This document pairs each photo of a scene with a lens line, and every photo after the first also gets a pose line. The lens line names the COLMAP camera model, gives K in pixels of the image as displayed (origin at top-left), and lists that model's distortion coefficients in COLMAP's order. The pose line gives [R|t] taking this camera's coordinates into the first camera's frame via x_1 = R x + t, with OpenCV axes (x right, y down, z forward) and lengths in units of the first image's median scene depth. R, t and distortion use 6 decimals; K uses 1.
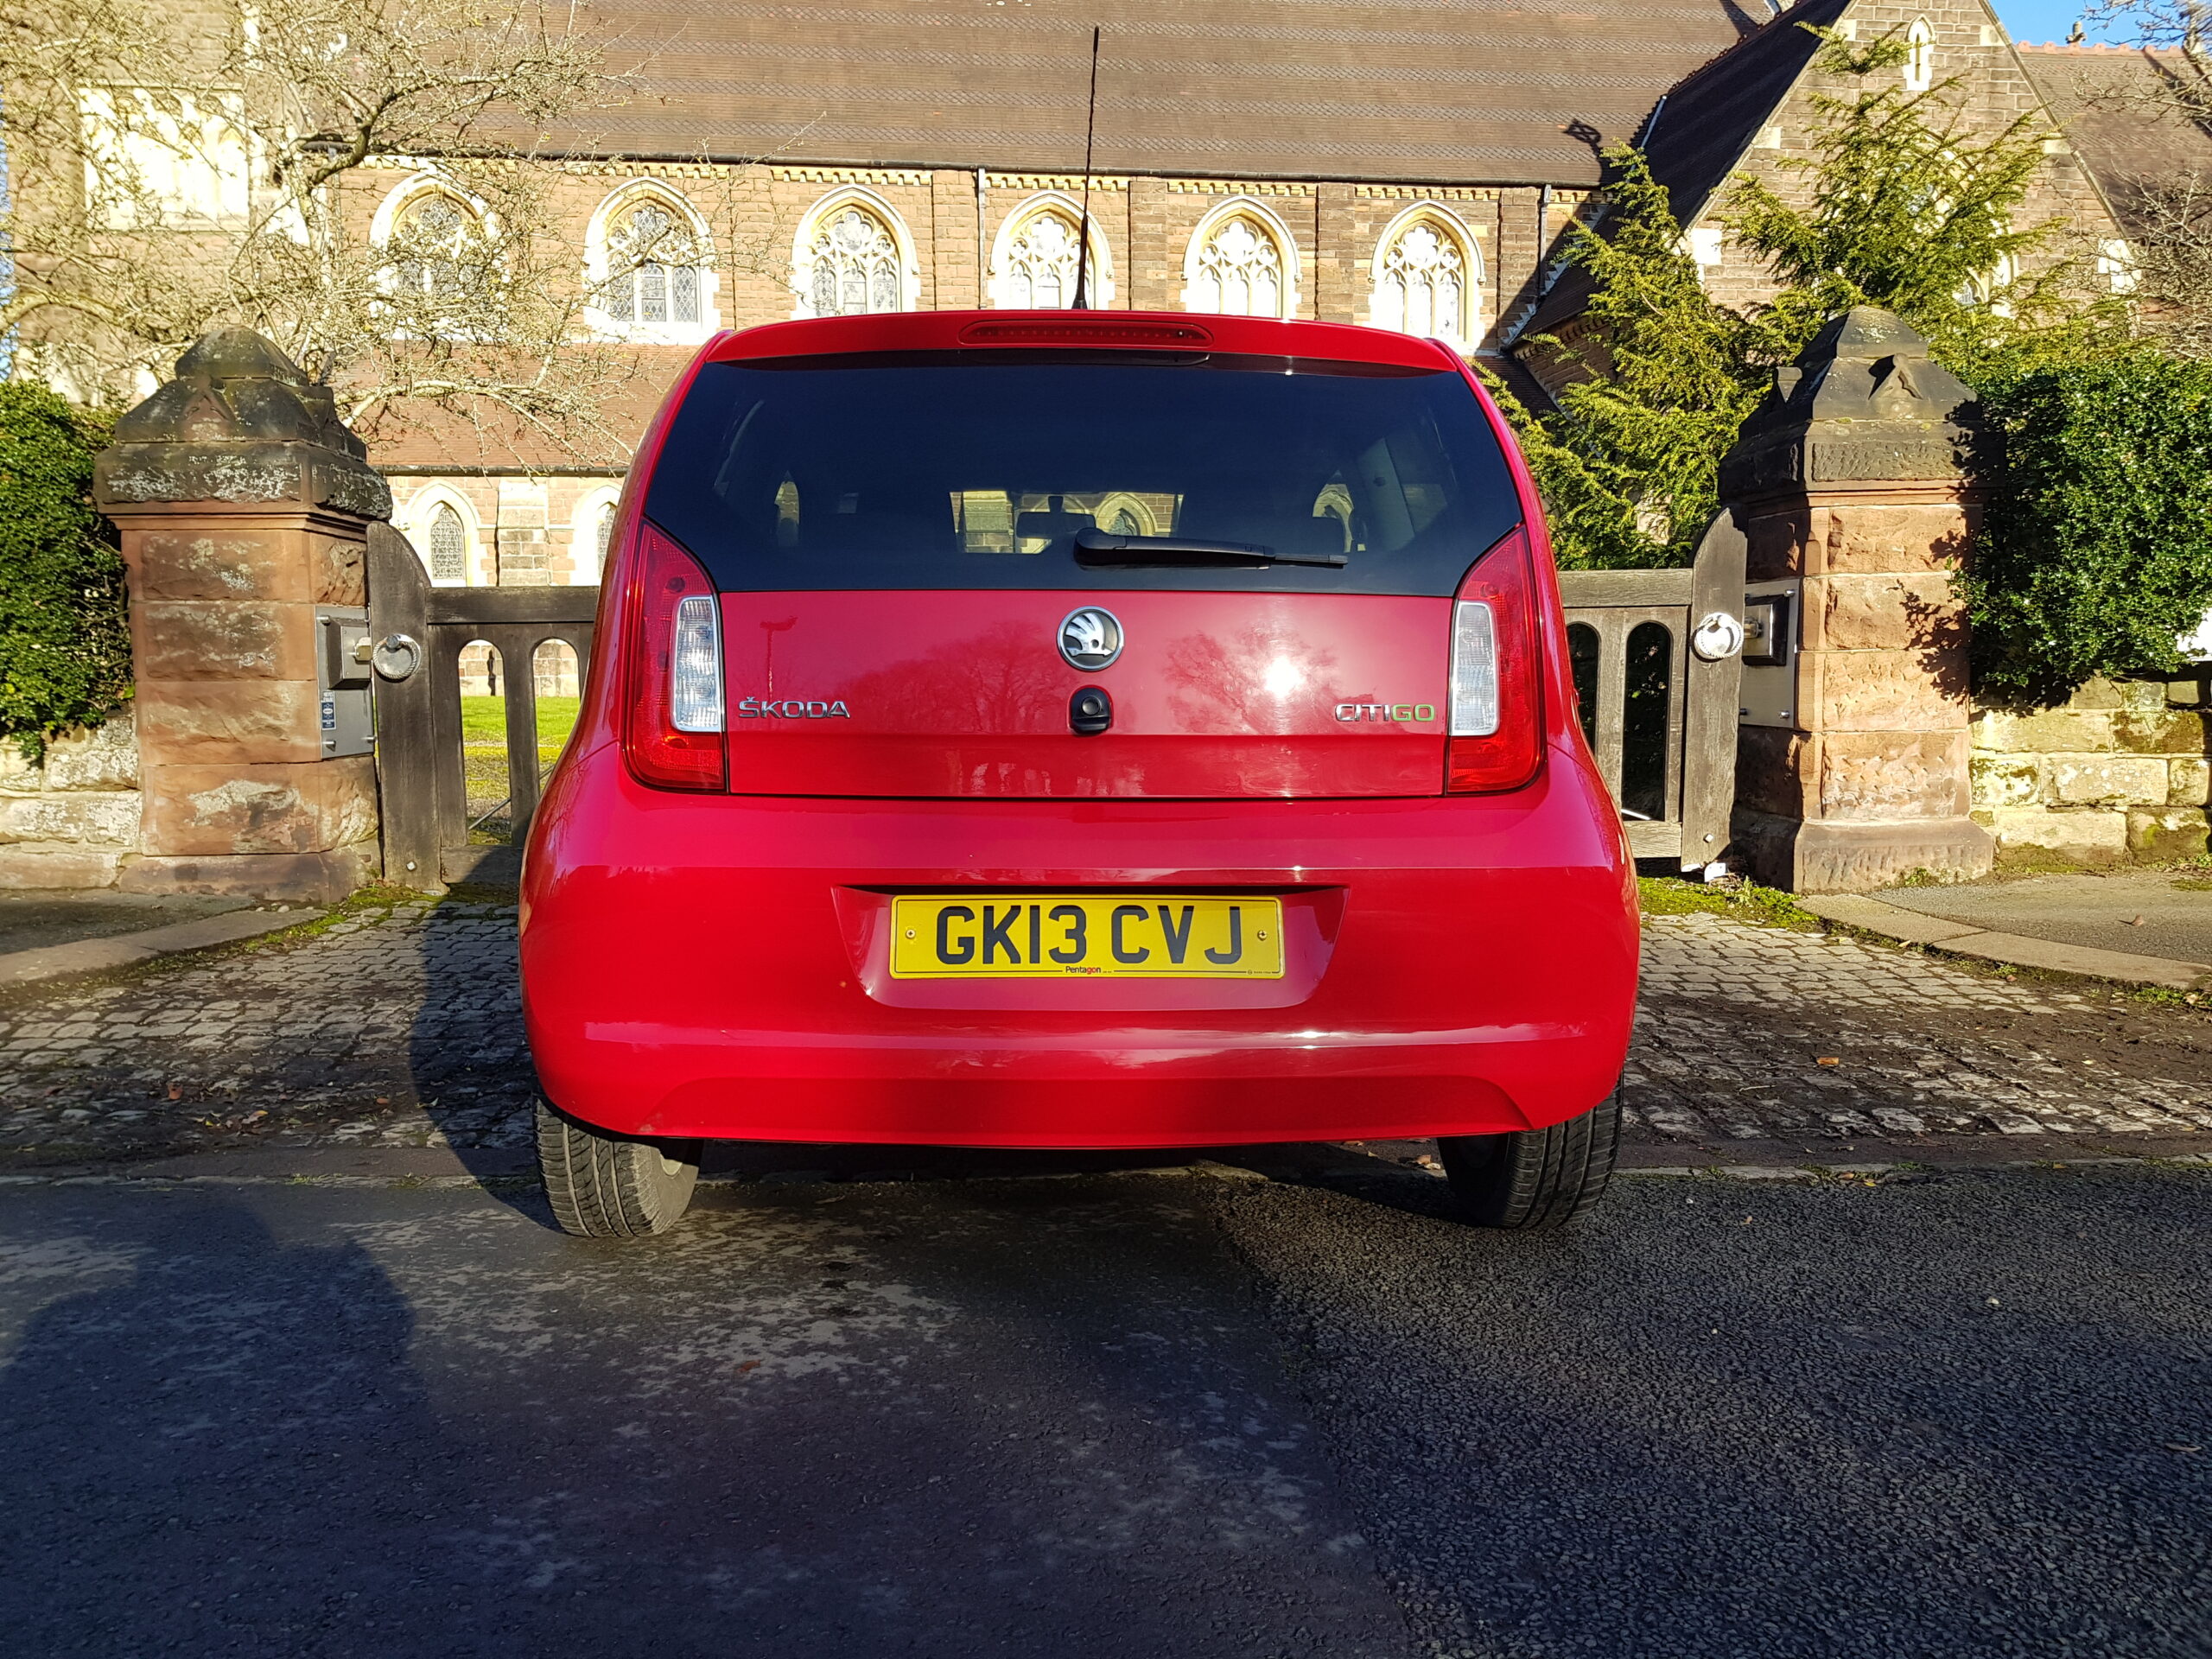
lens RADIAL K [[1707.2, 0, 1073.4], [0, 1707.2, 816.5], [0, 0, 1]] dist [0.062232, -0.095868]
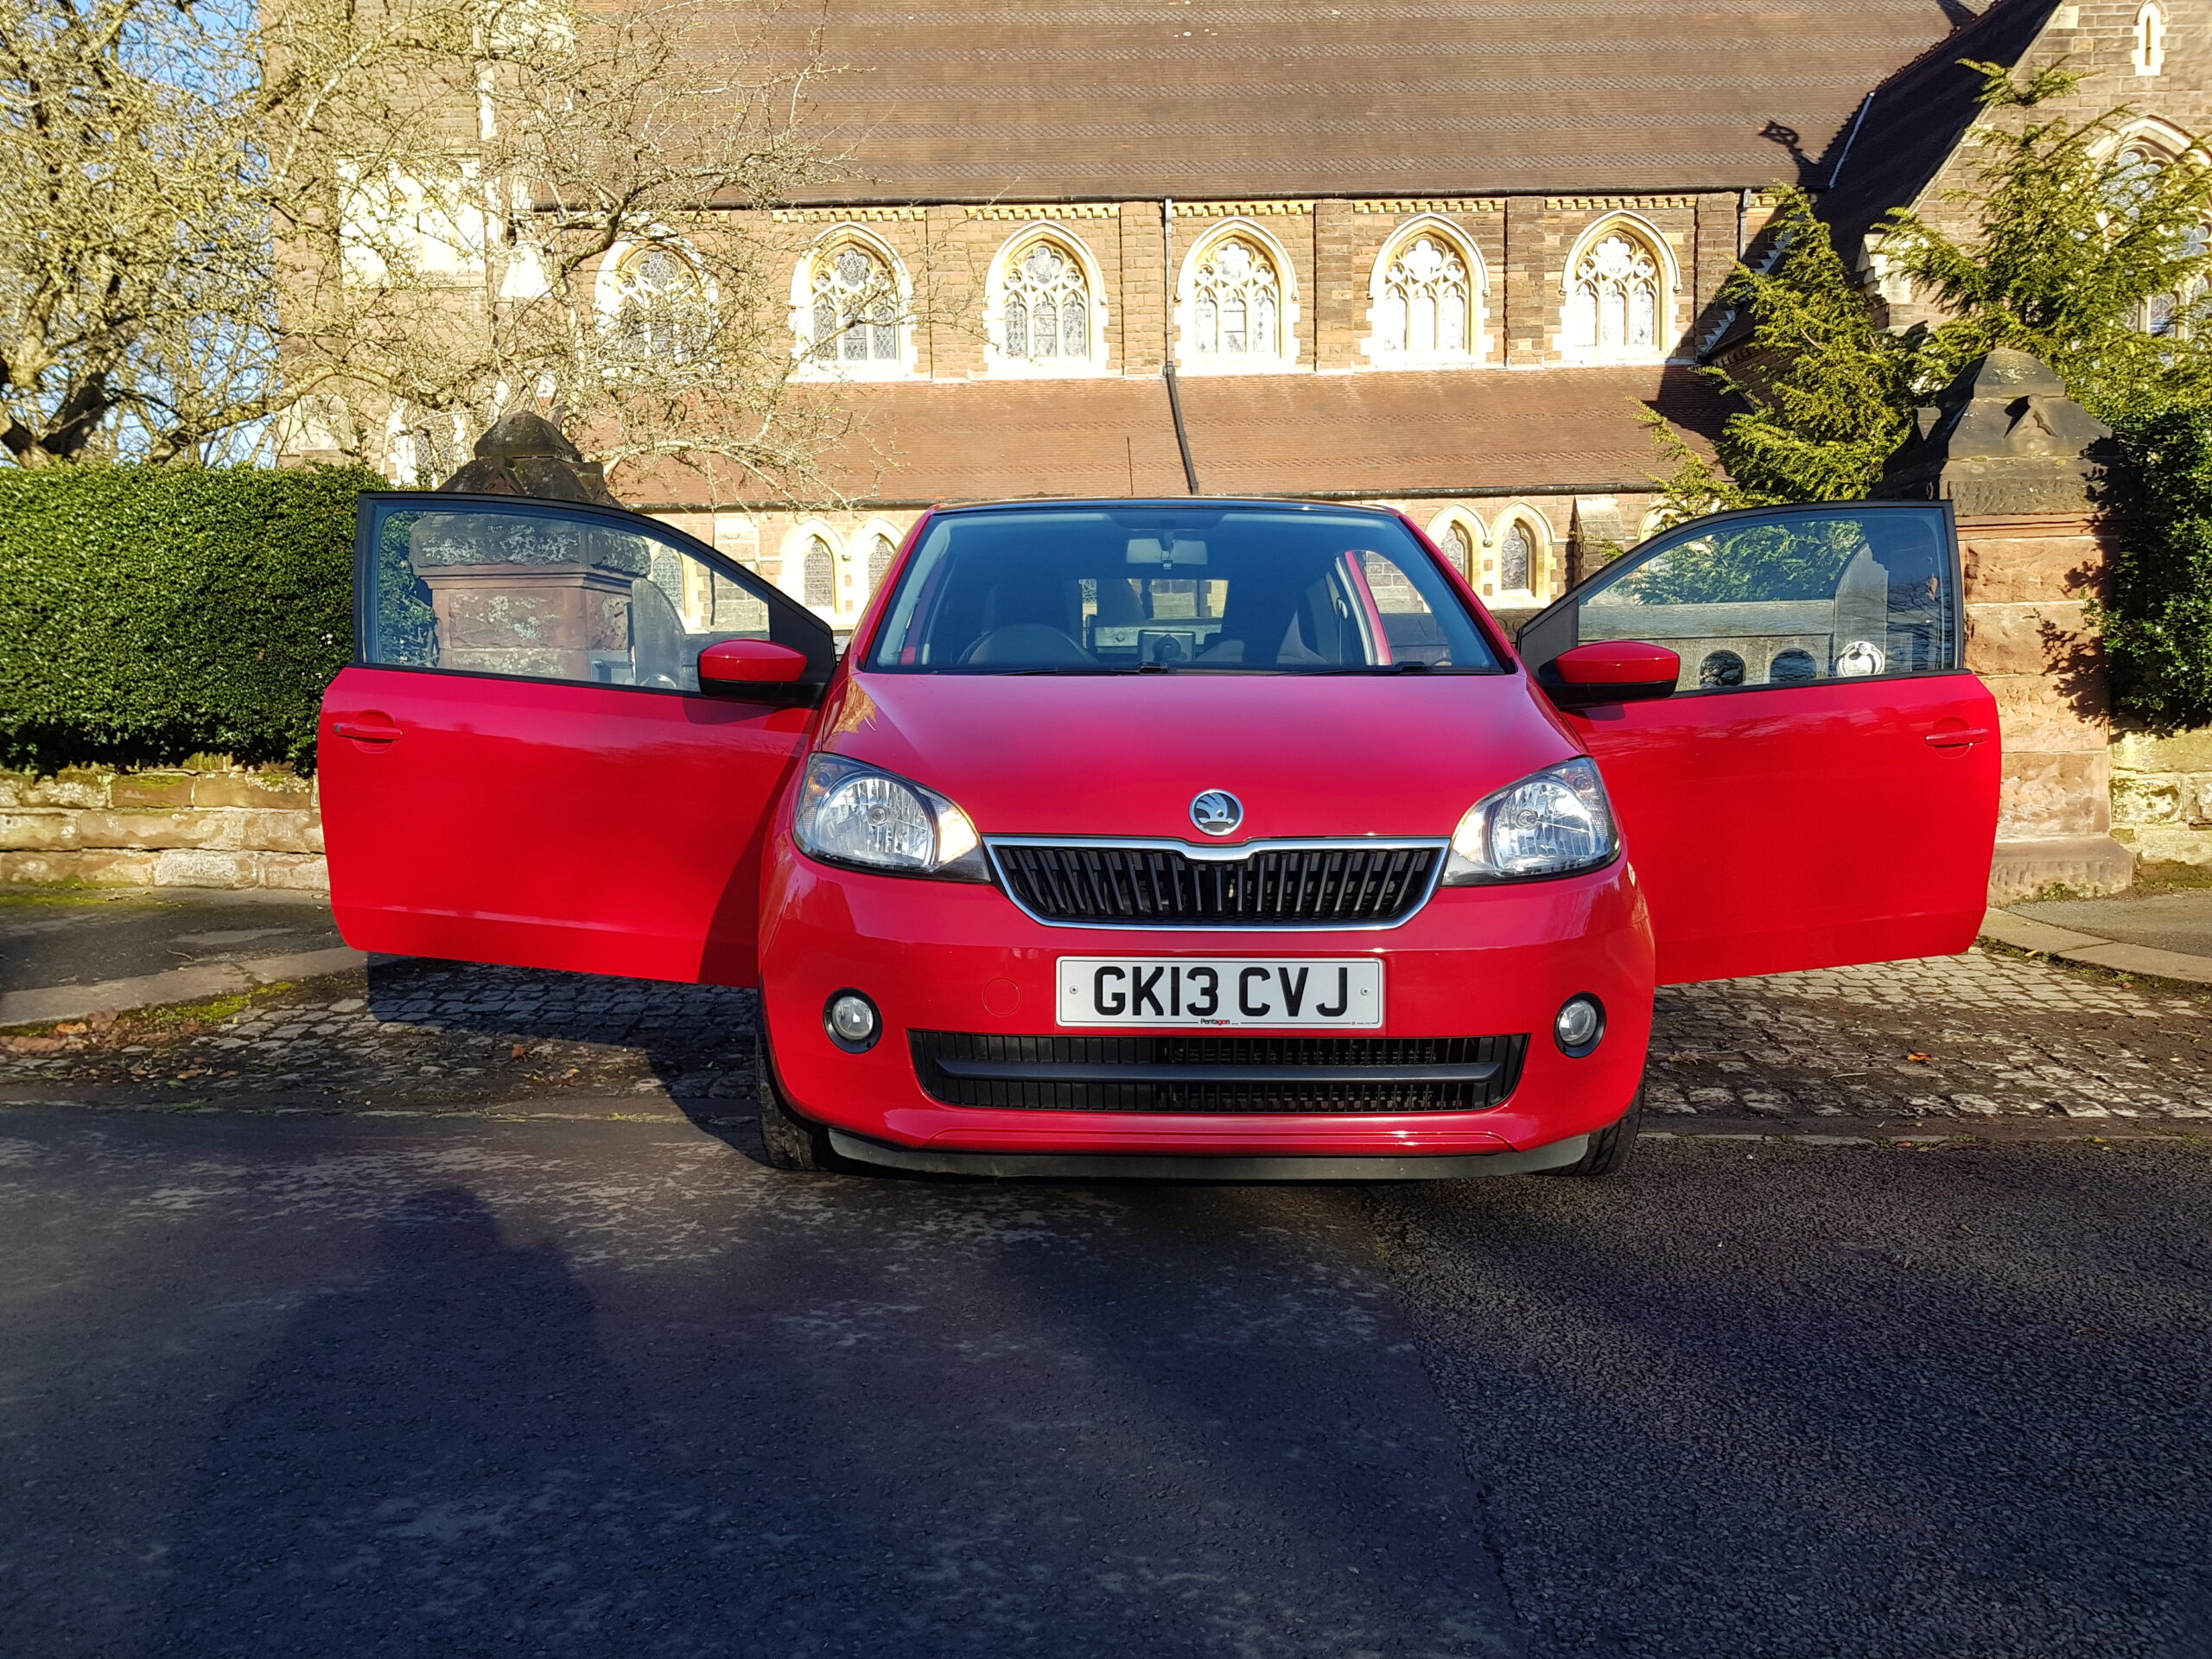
lens RADIAL K [[1696.8, 0, 1054.4], [0, 1696.8, 824.7], [0, 0, 1]] dist [0.065028, -0.093089]
pose [[0.992763, 0.000791, -0.120087, 0.011092], [-0.001360, 0.999988, -0.004654, 0.000201], [0.120082, 0.004784, 0.992752, -0.107926]]
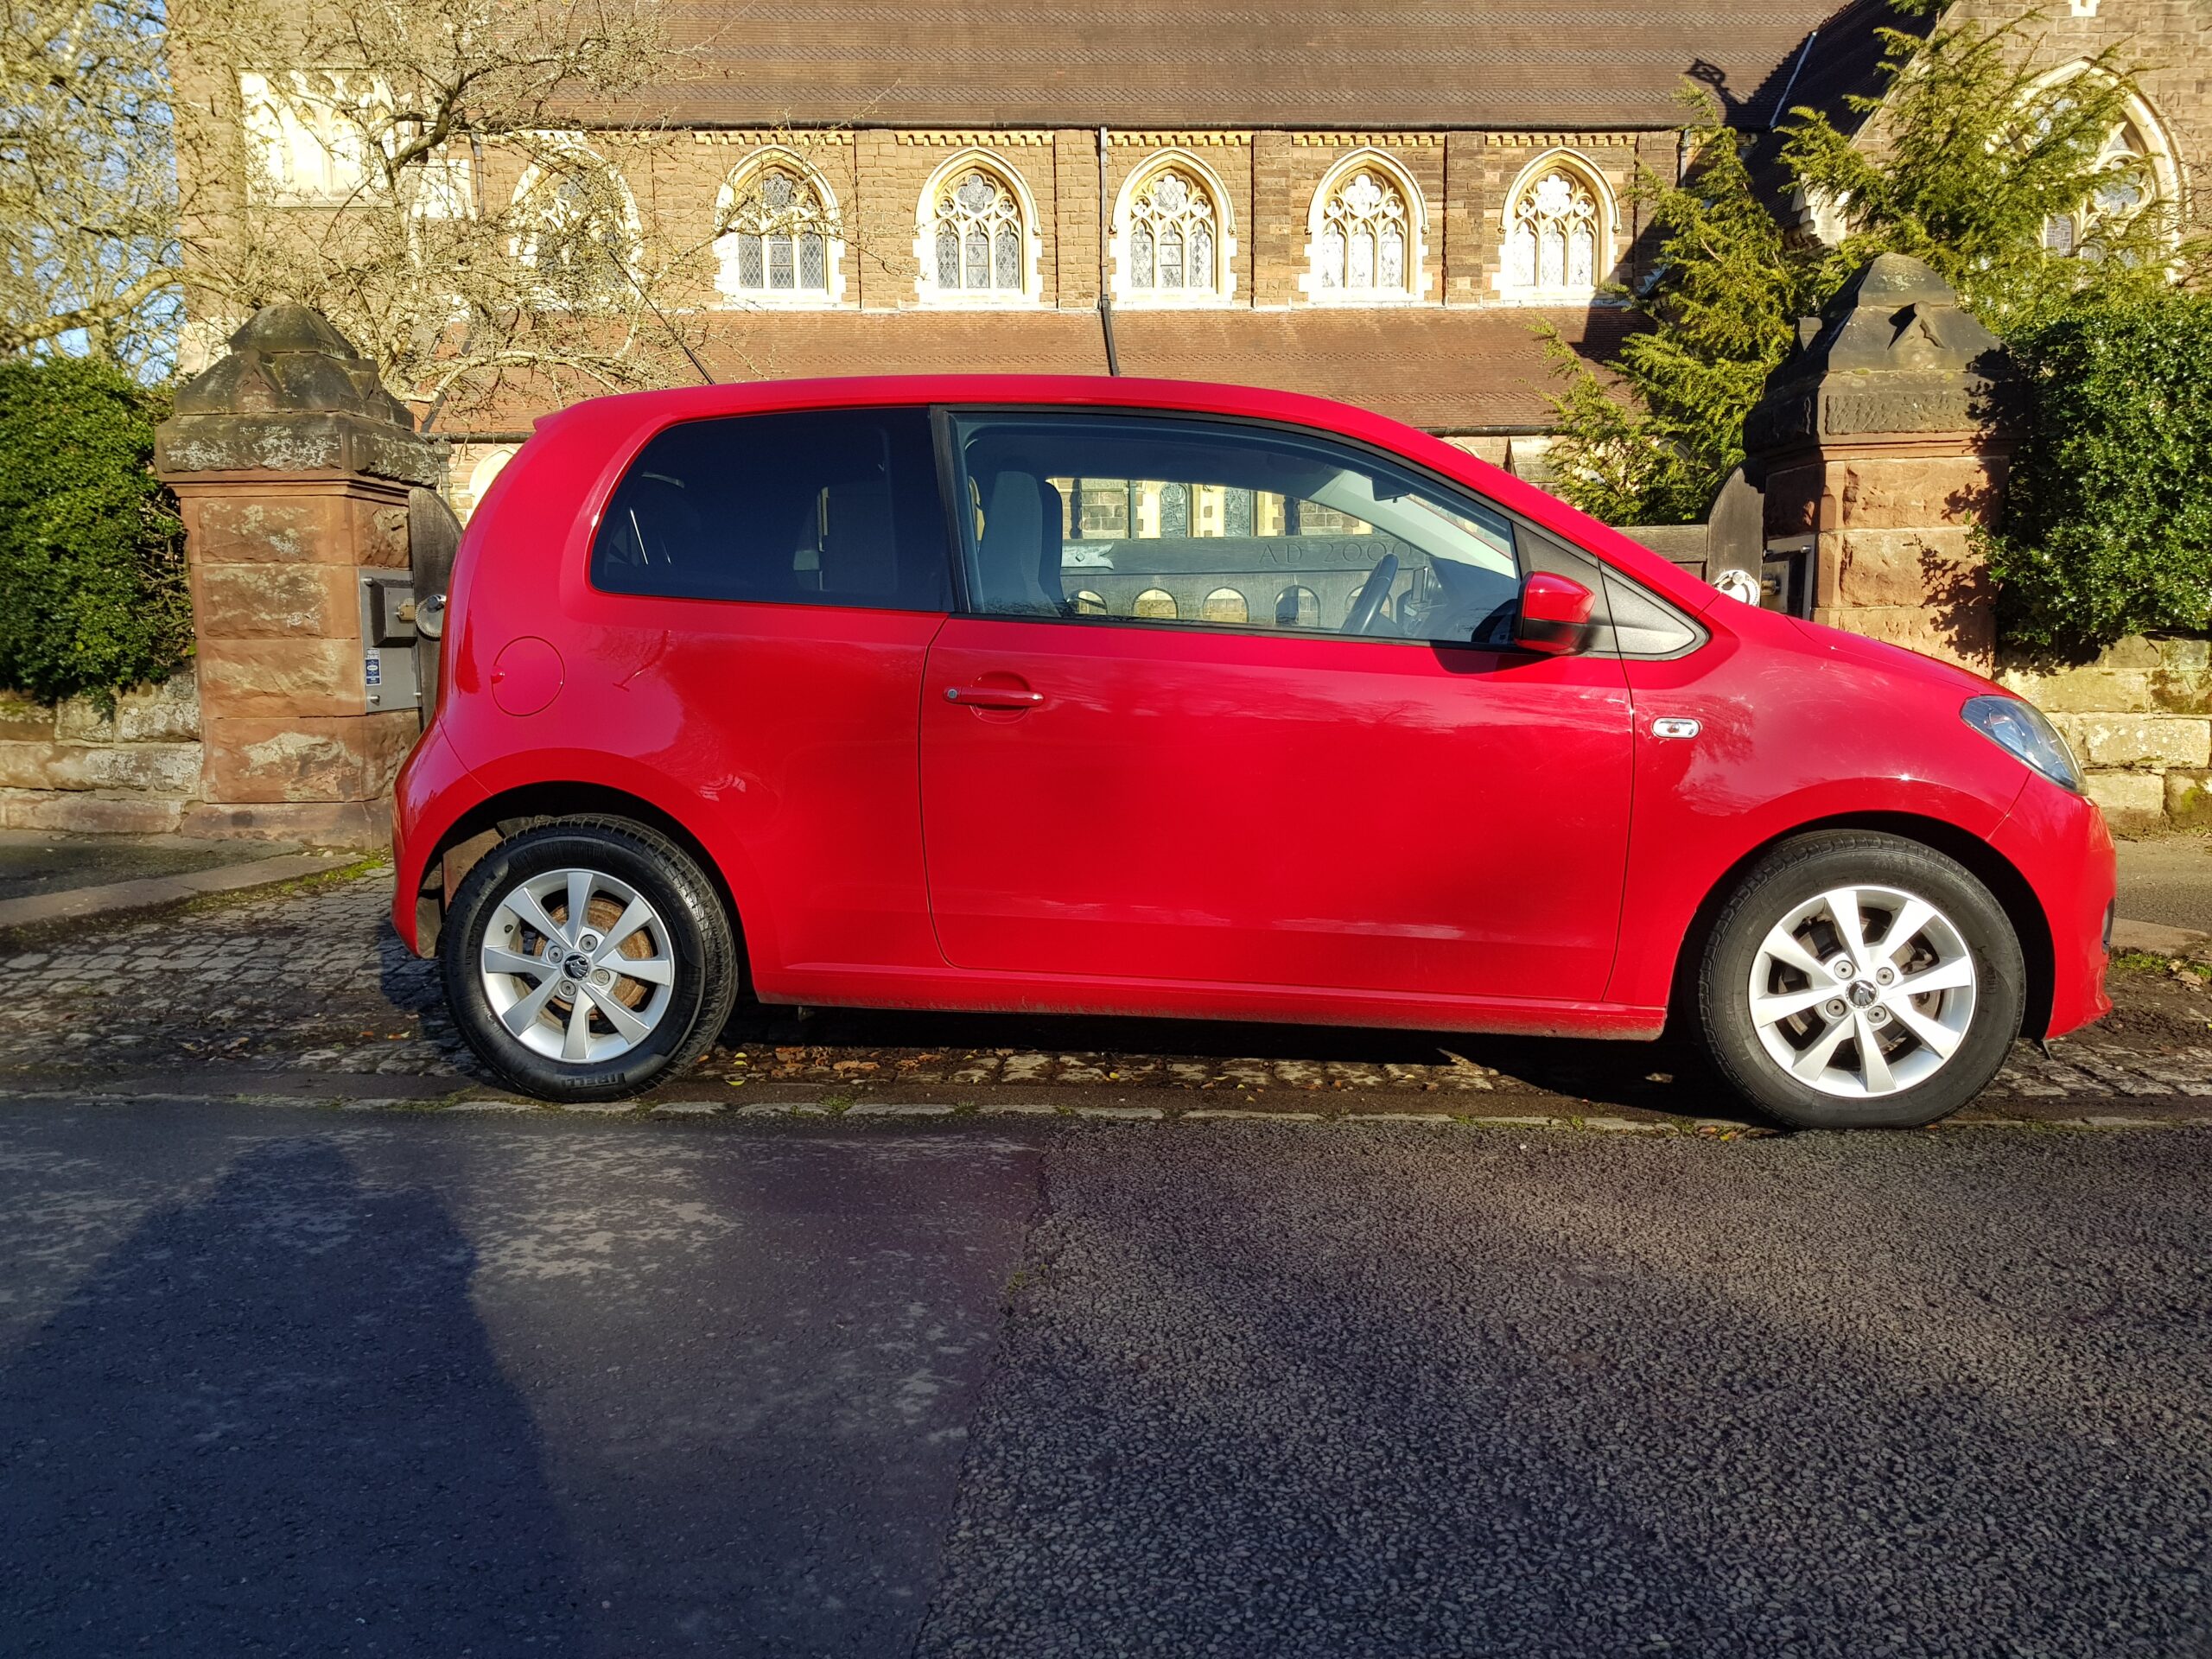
lens RADIAL K [[1701.5, 0, 1059.1], [0, 1701.5, 807.3], [0, 0, 1]] dist [0.064856, -0.094313]
pose [[0.996118, 0.008291, -0.087640, 0.081204], [-0.006719, 0.999811, 0.018218, 0.002356], [0.087774, -0.017558, 0.995986, -0.014034]]
